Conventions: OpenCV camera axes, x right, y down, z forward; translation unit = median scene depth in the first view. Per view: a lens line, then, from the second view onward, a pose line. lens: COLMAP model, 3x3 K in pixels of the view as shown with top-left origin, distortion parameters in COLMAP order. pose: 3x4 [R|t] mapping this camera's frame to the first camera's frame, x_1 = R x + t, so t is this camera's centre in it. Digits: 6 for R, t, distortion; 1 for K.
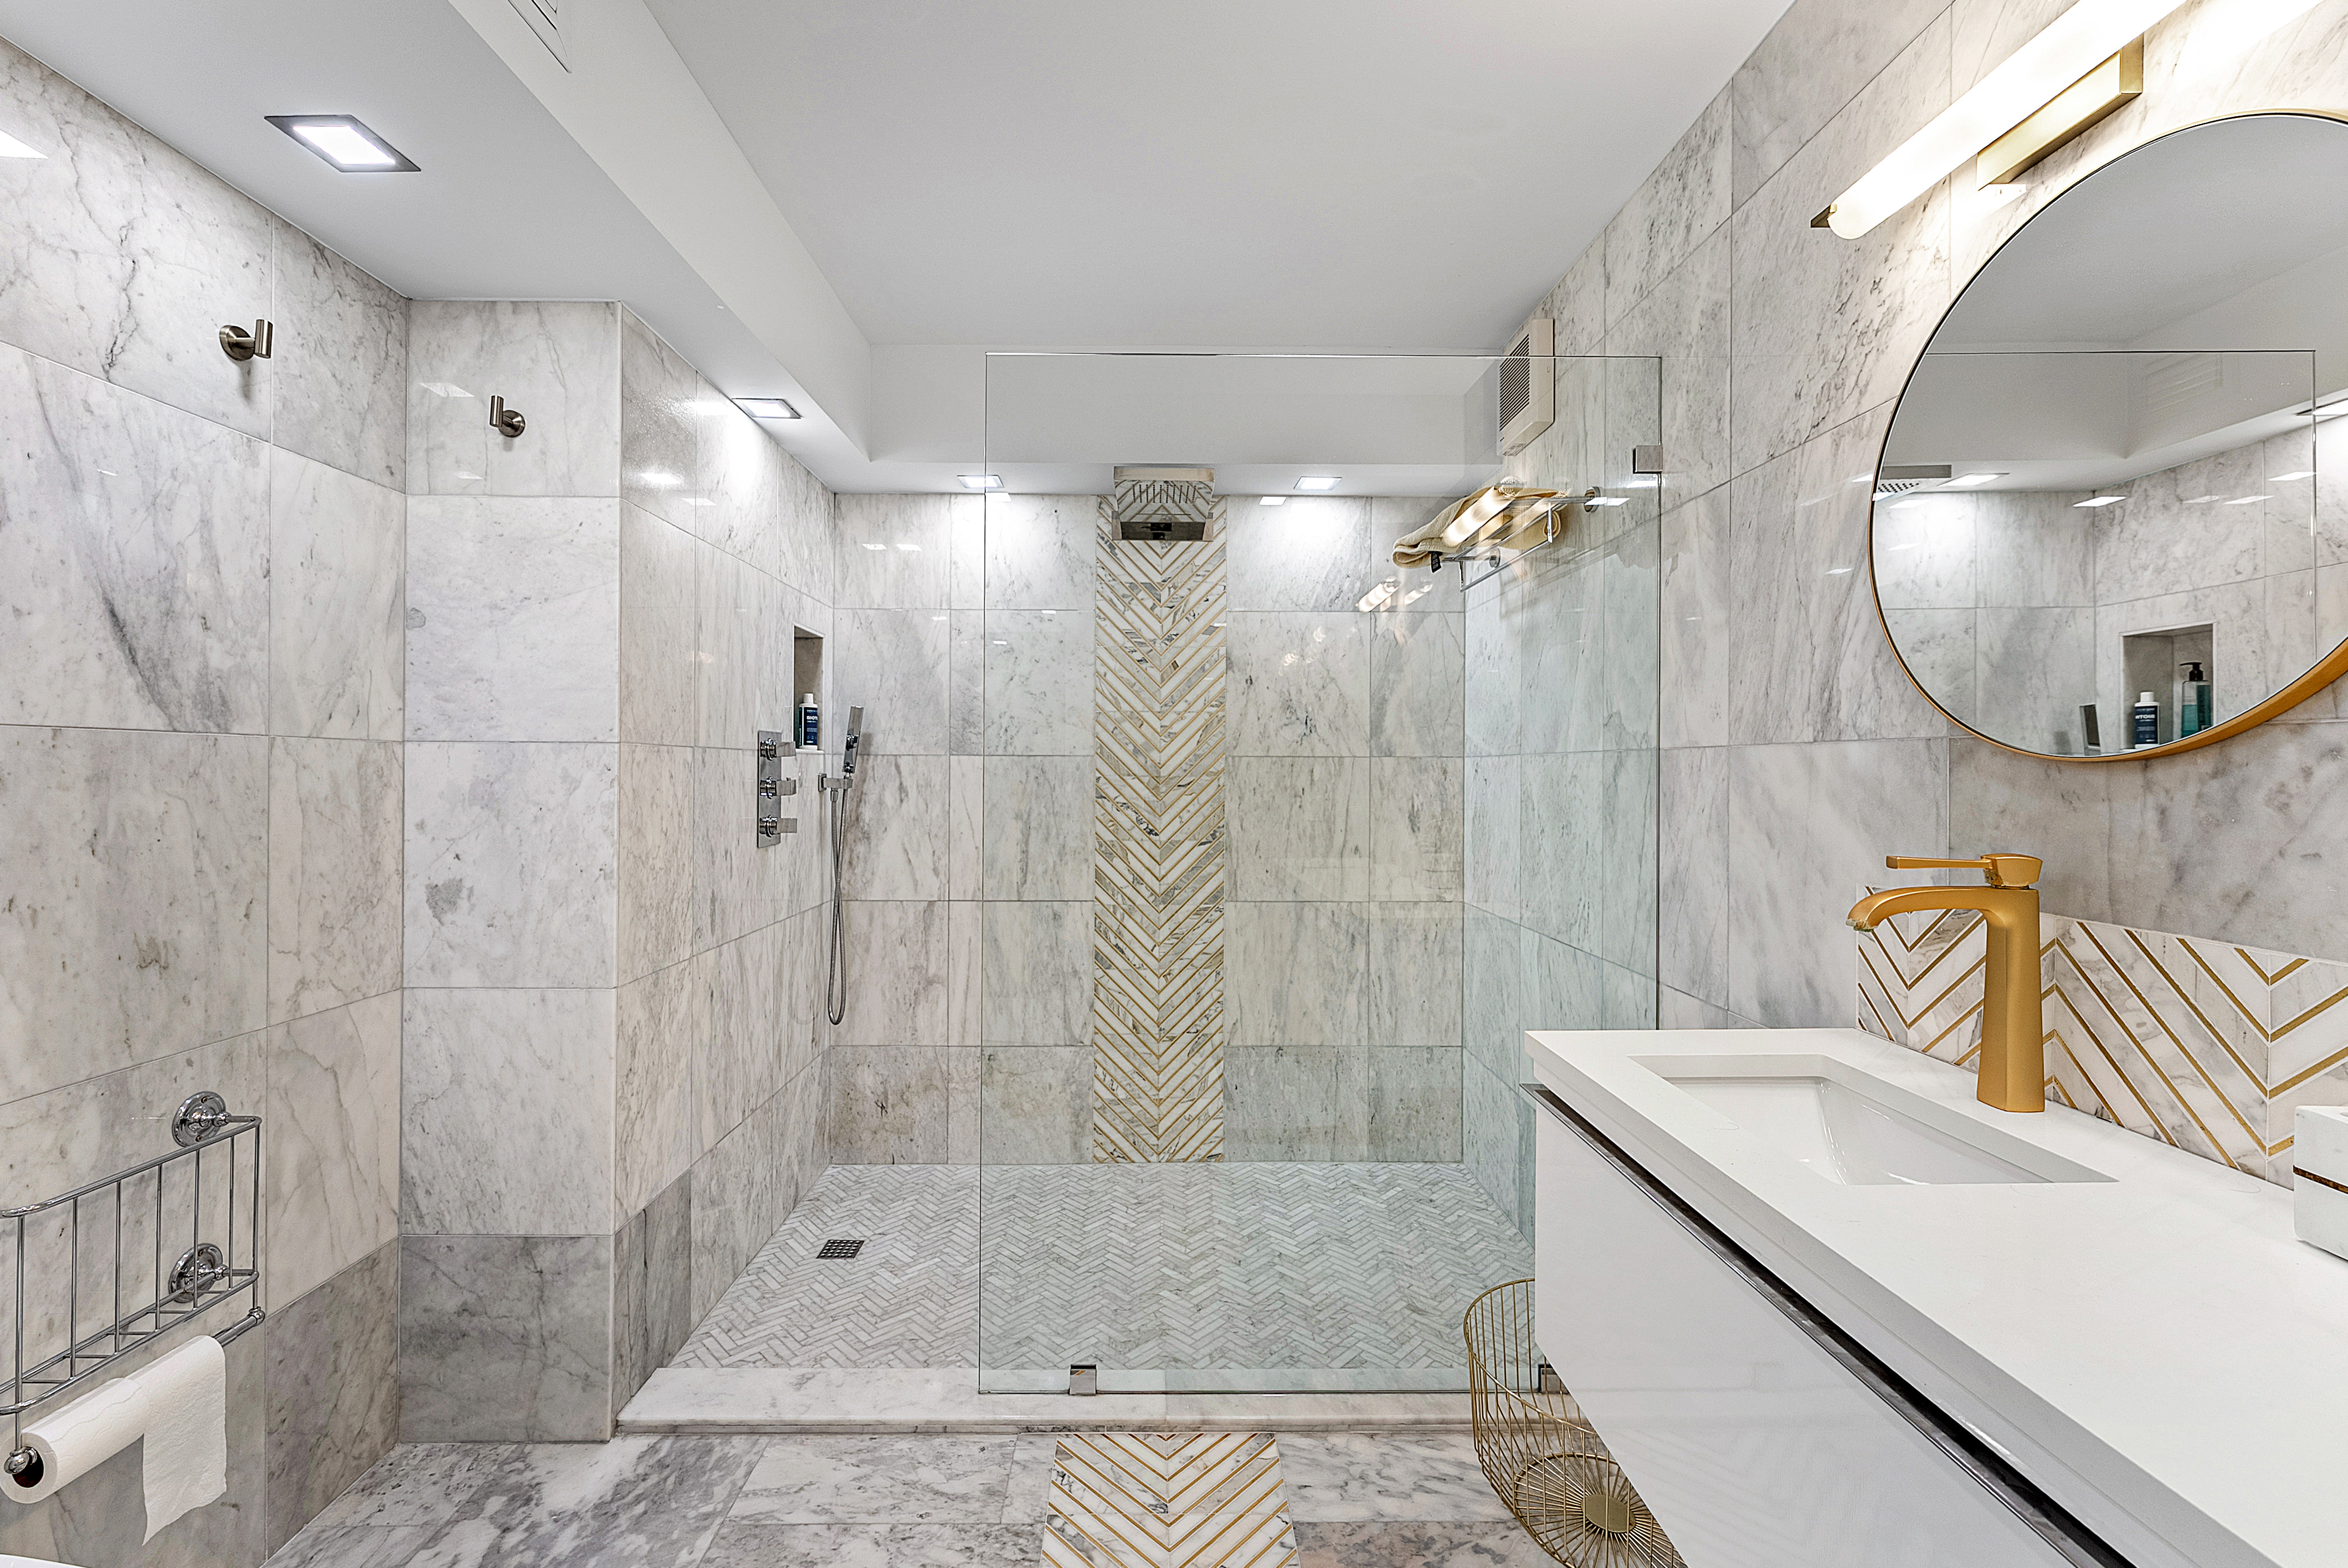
lens RADIAL K [[951.9, 0, 1165.9], [0, 951.9, 774.6], [0, 0, 1]] dist [0.000209, -0.000082]
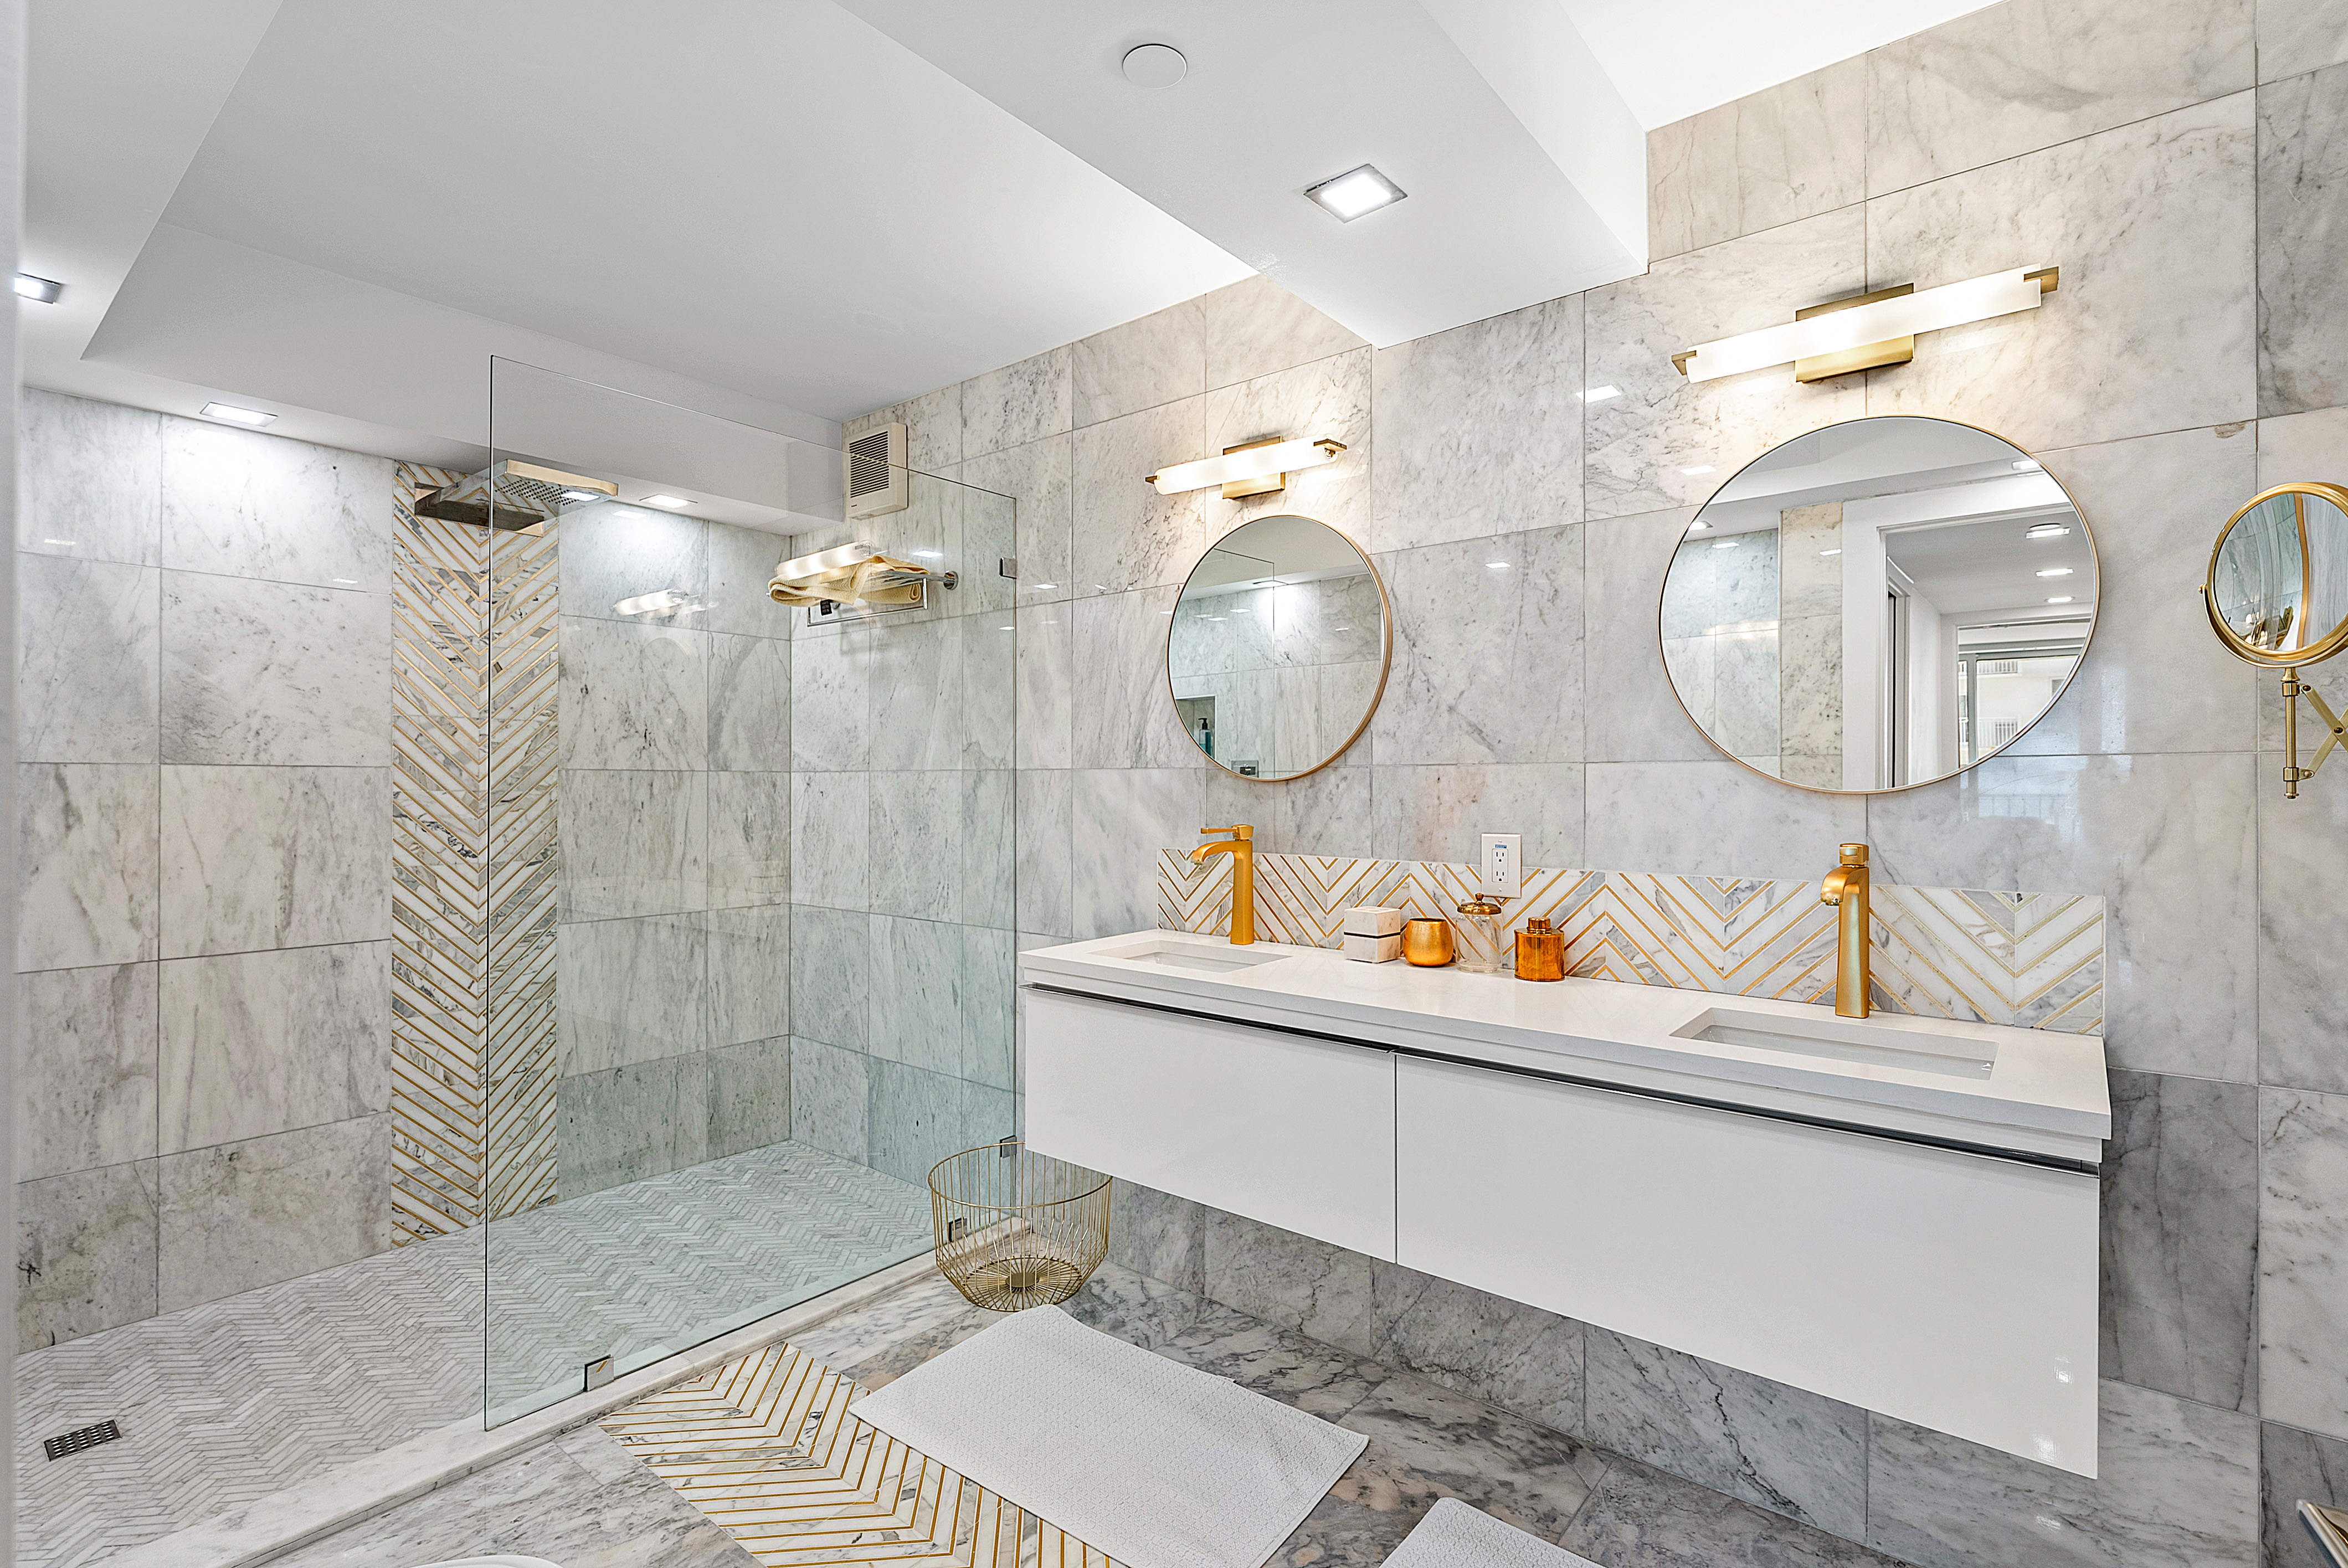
lens RADIAL K [[1103.0, 0, 1173.1], [0, 1103.0, 782.4], [0, 0, 1]] dist [-0.004501, 0.000107]
pose [[0.637908, -0.000036, 0.770113, -0.409257], [0.003135, 0.999992, -0.002549, -0.001699], [-0.770106, 0.004040, 0.637903, -0.166456]]
